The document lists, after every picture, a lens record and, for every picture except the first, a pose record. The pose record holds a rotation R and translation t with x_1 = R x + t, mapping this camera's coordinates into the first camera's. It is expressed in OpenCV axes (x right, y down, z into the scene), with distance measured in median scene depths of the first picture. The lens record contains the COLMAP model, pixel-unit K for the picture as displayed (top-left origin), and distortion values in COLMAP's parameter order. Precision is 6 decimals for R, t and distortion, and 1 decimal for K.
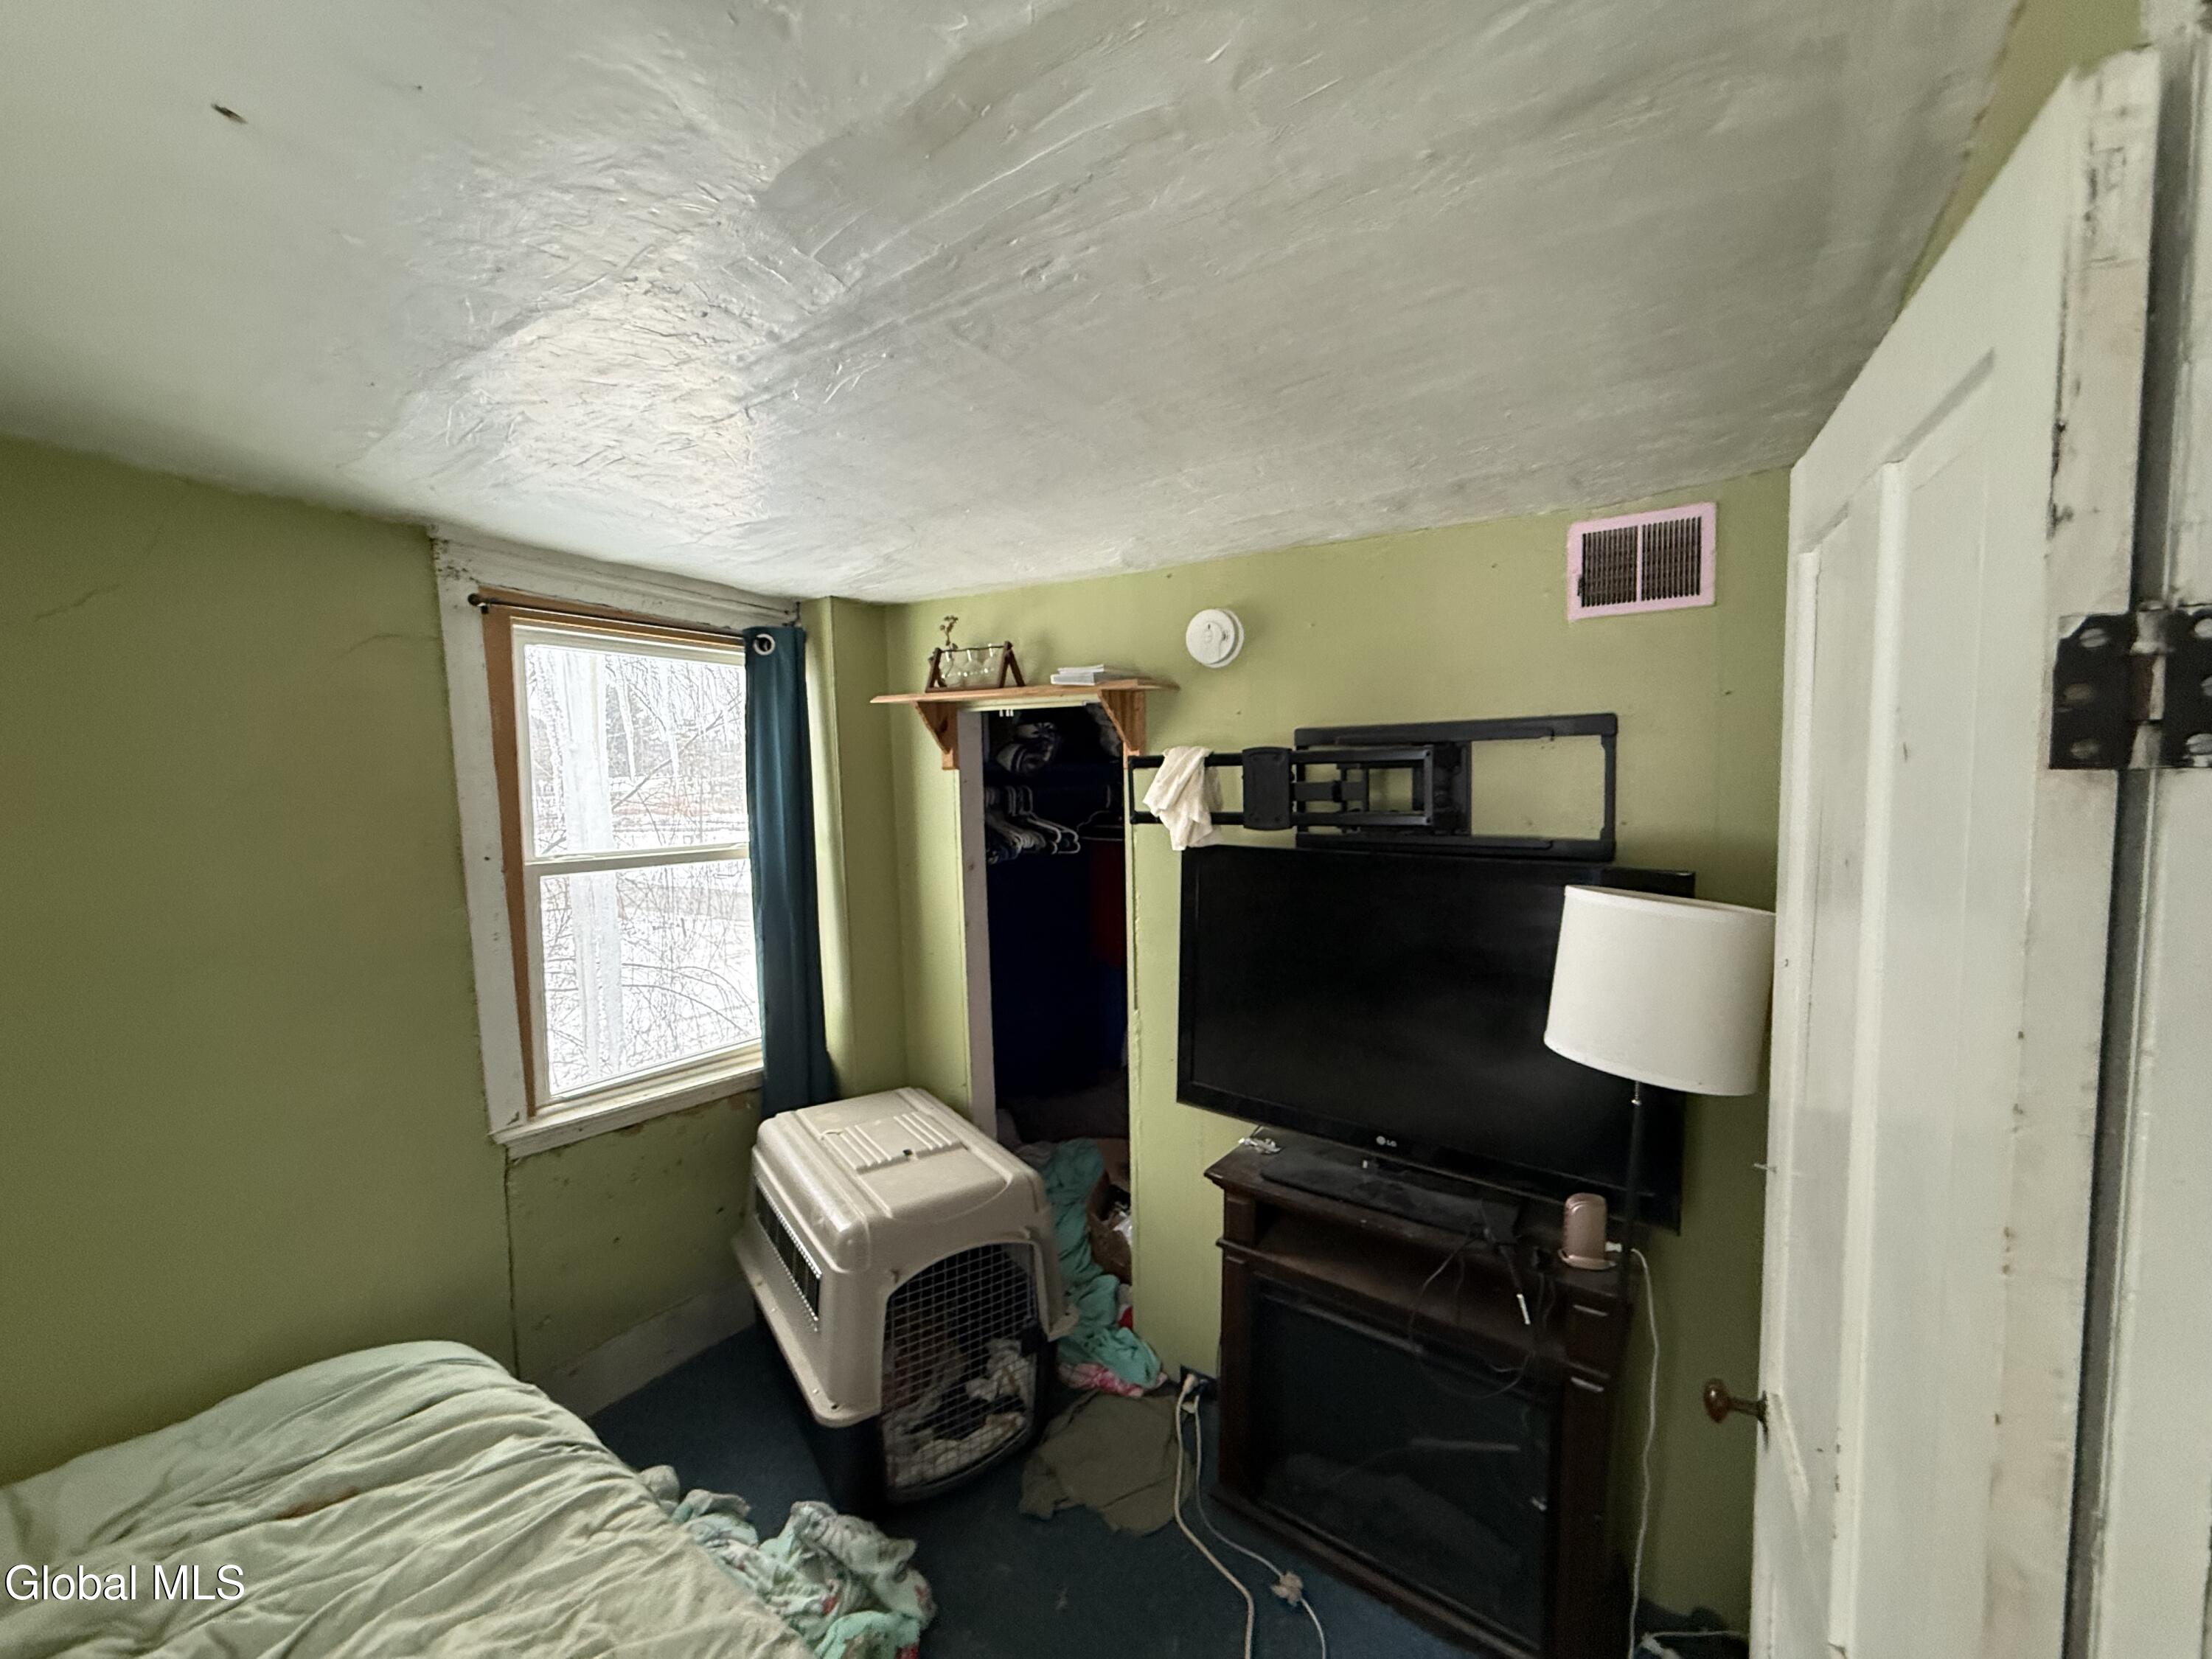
lens RADIAL K [[880.0, 0, 1097.9], [0, 880.0, 828.5], [0, 0, 1]] dist [0.002680, 0.000468]
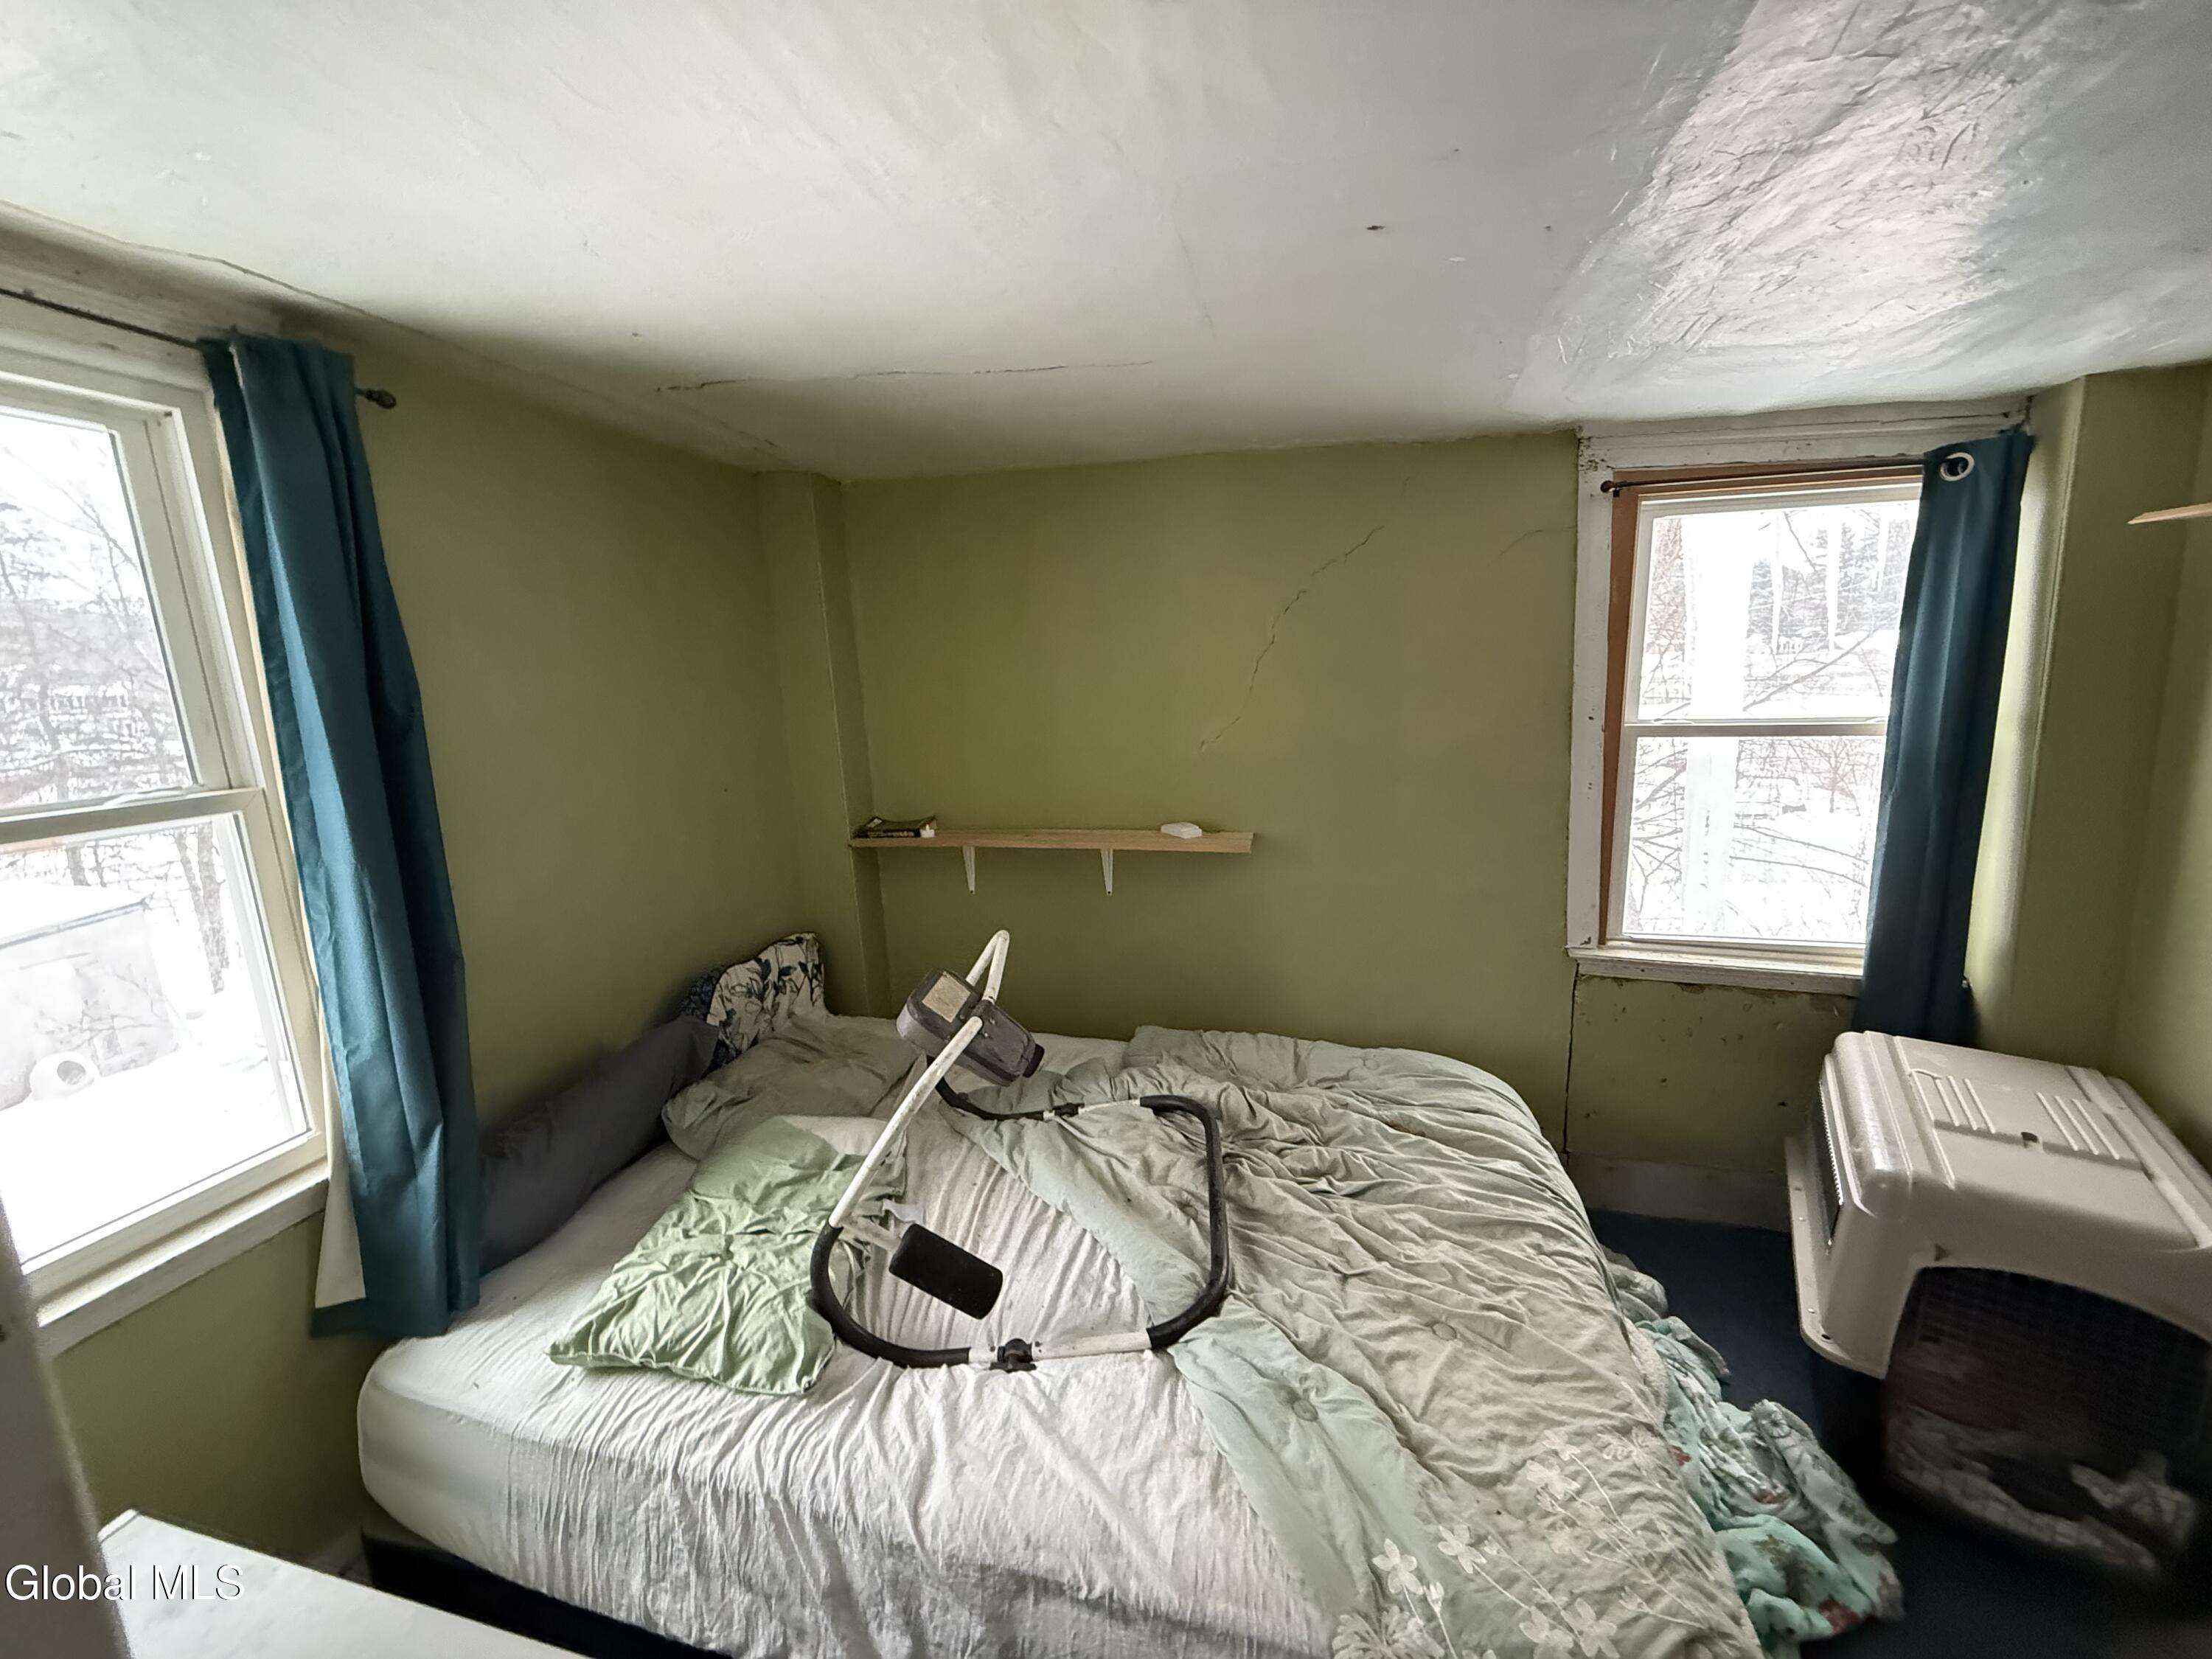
lens RADIAL K [[880.0, 0, 1097.9], [0, 880.0, 828.5], [0, 0, 1]] dist [0.002680, 0.000468]
pose [[0.343188, 0.172719, -0.923250, 0.193080], [-0.025926, 0.984315, 0.174505, -0.008930], [0.938909, -0.035952, 0.342283, -0.013036]]
